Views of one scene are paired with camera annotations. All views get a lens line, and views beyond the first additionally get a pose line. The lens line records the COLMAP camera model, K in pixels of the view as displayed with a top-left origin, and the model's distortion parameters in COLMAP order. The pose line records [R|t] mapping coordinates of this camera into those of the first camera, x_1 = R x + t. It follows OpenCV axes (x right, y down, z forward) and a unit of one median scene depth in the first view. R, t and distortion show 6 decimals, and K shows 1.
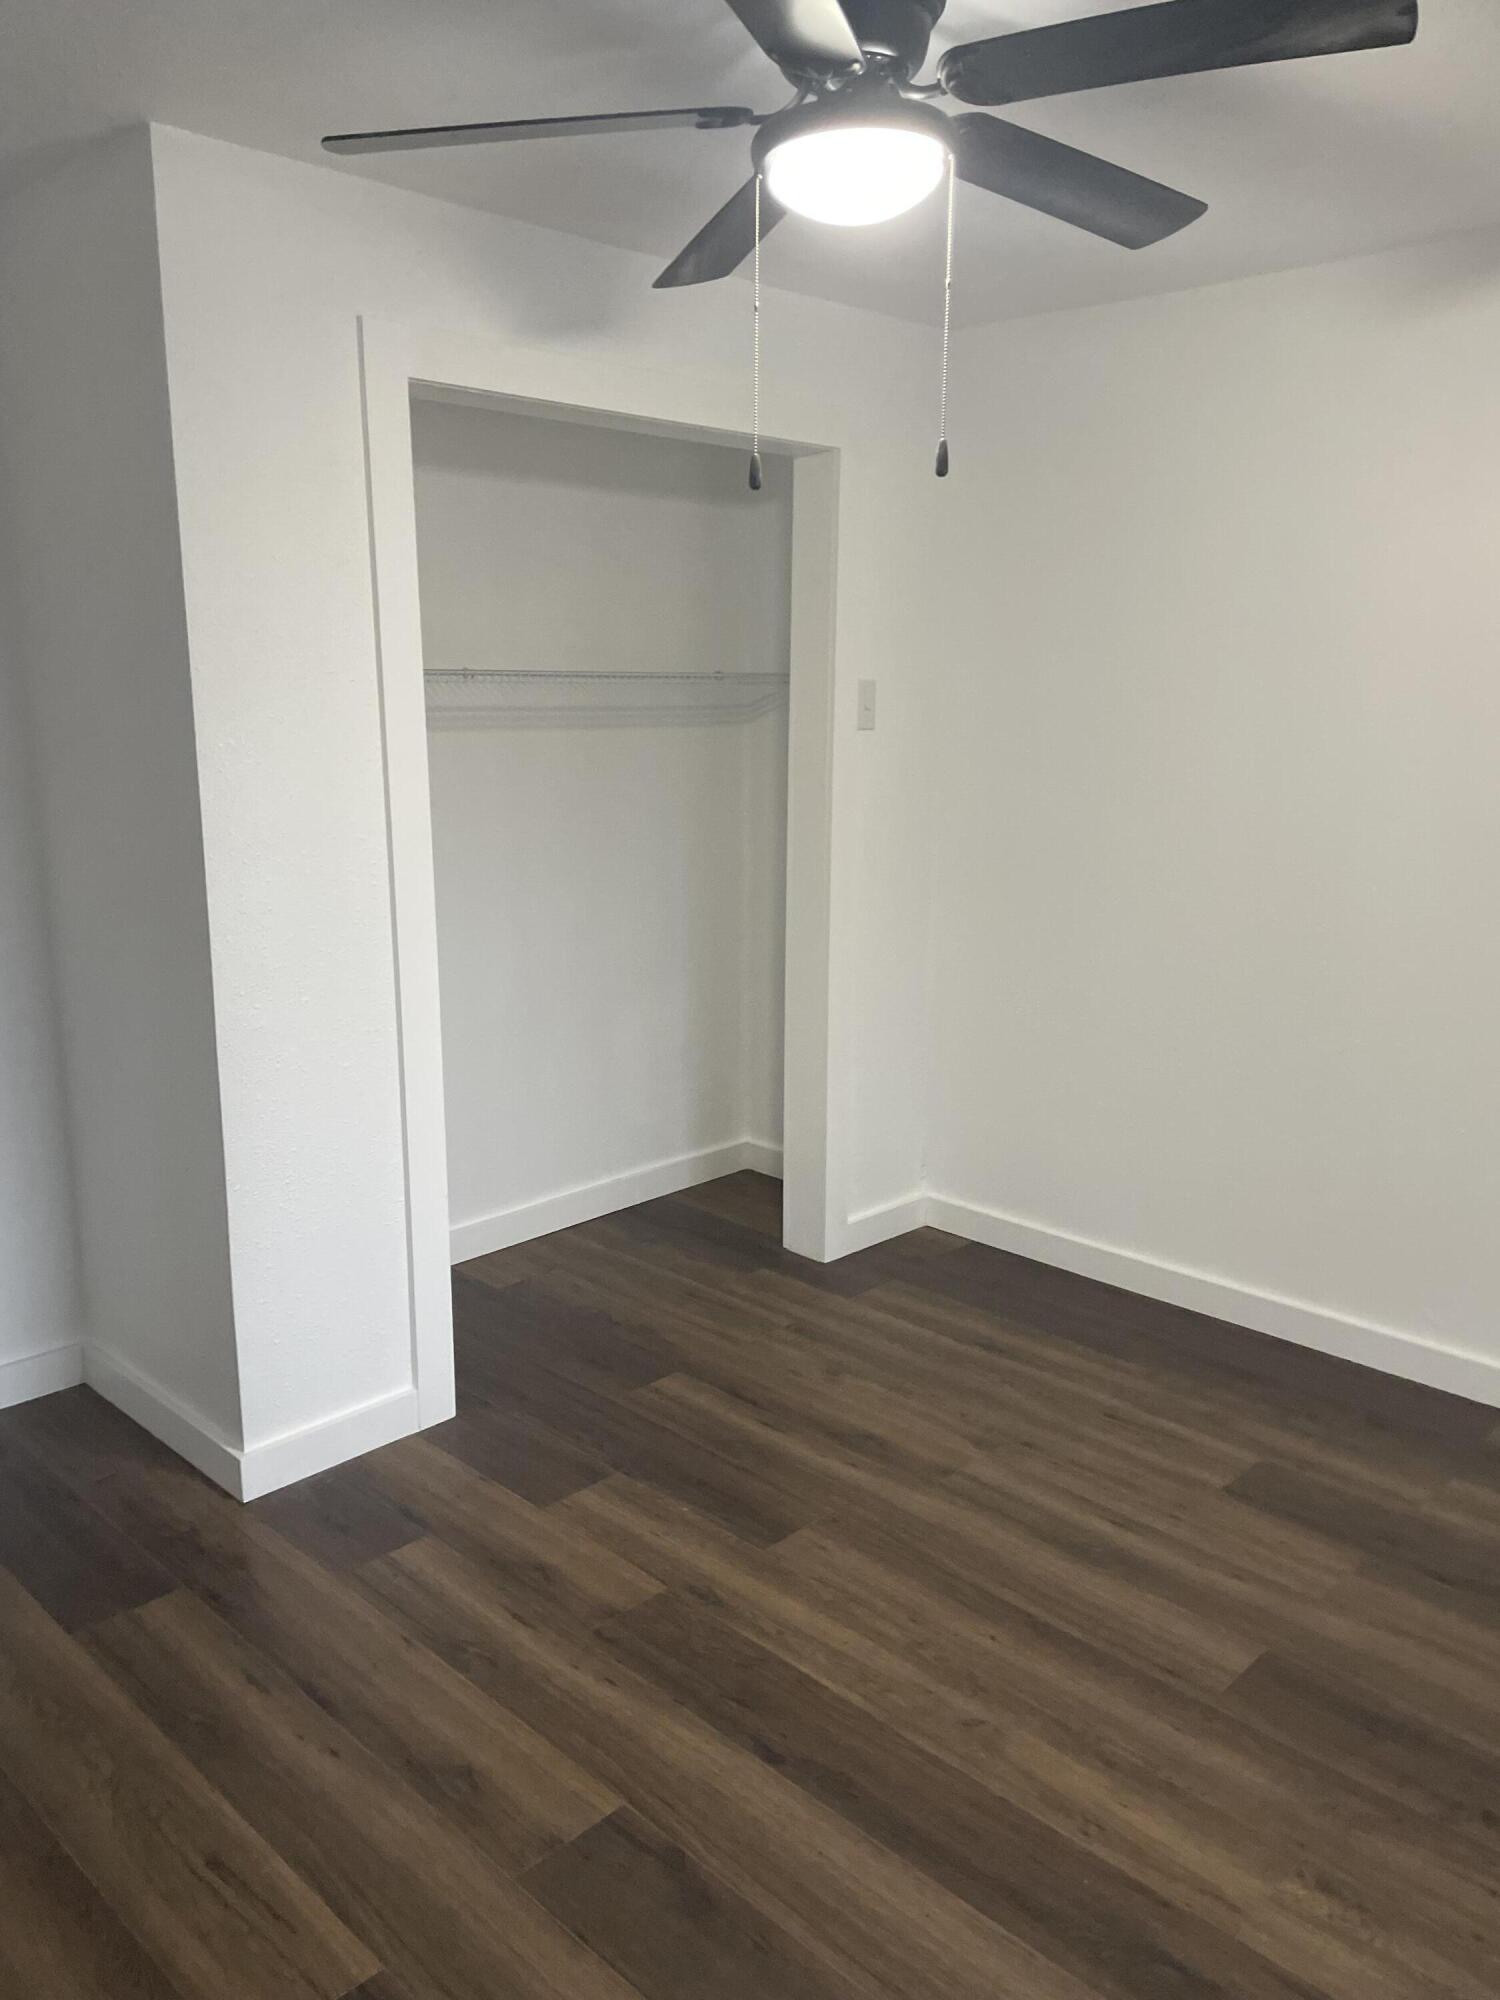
lens RADIAL K [[1498.8, 0, 742.0], [0, 1498.8, 1019.6], [0, 0, 1]] dist [0.102035, -0.112652]
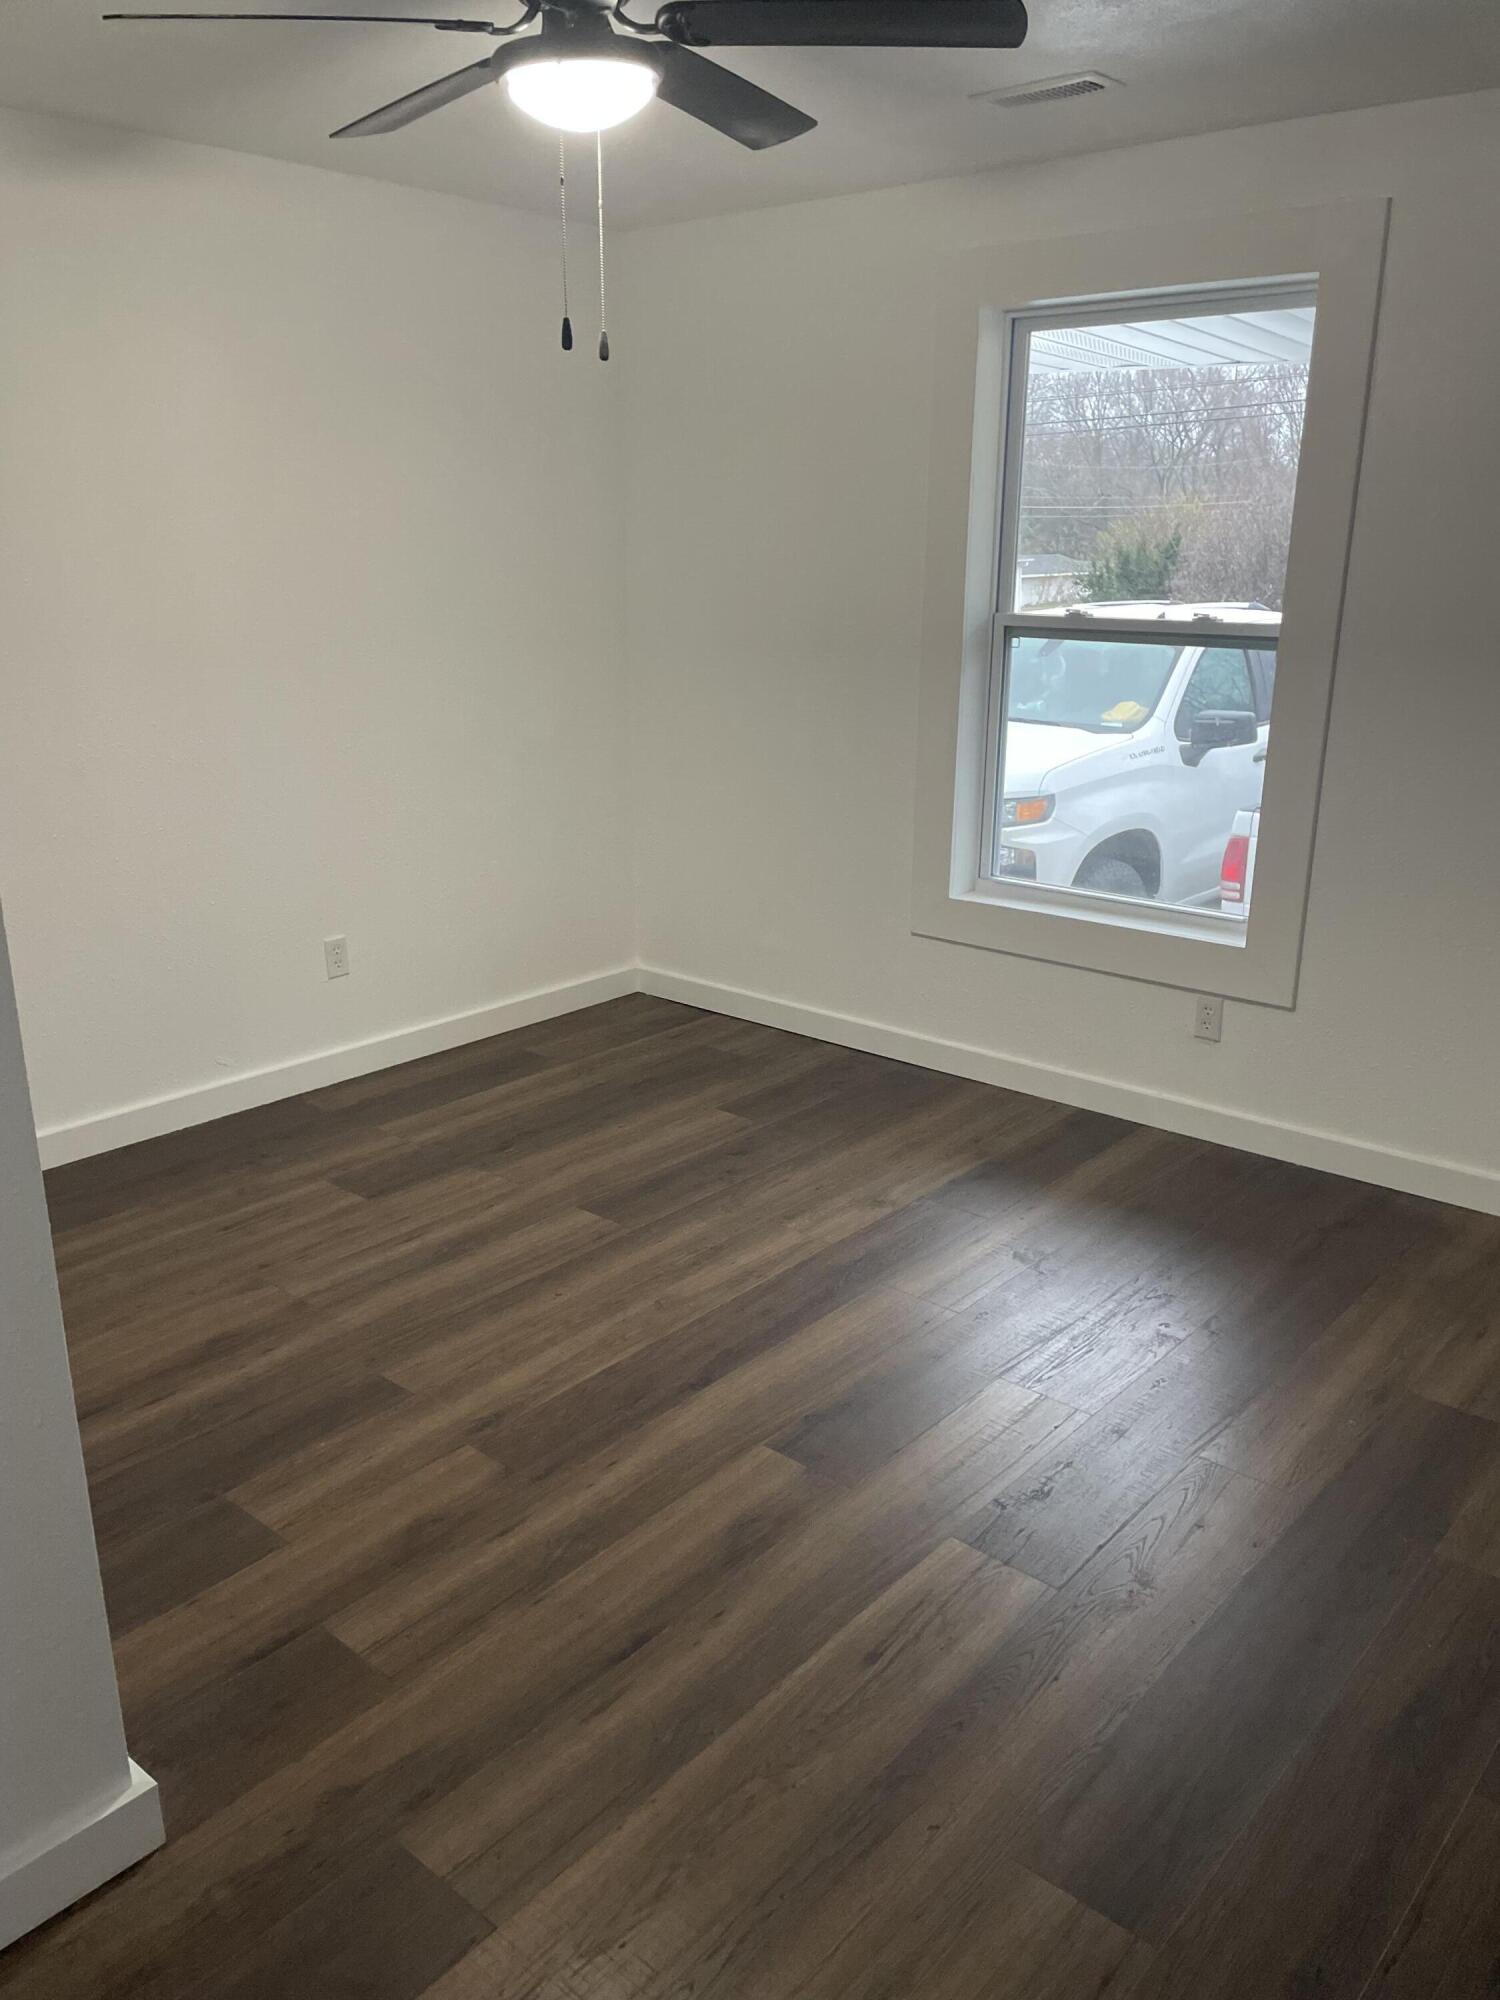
lens RADIAL K [[1498.8, 0, 742.0], [0, 1498.8, 1019.6], [0, 0, 1]] dist [0.102035, -0.112652]
pose [[-0.063235, -0.305415, 0.950117, -0.917854], [0.216899, 0.925061, 0.311796, -0.155969], [-0.974144, 0.225796, 0.007748, 0.749188]]
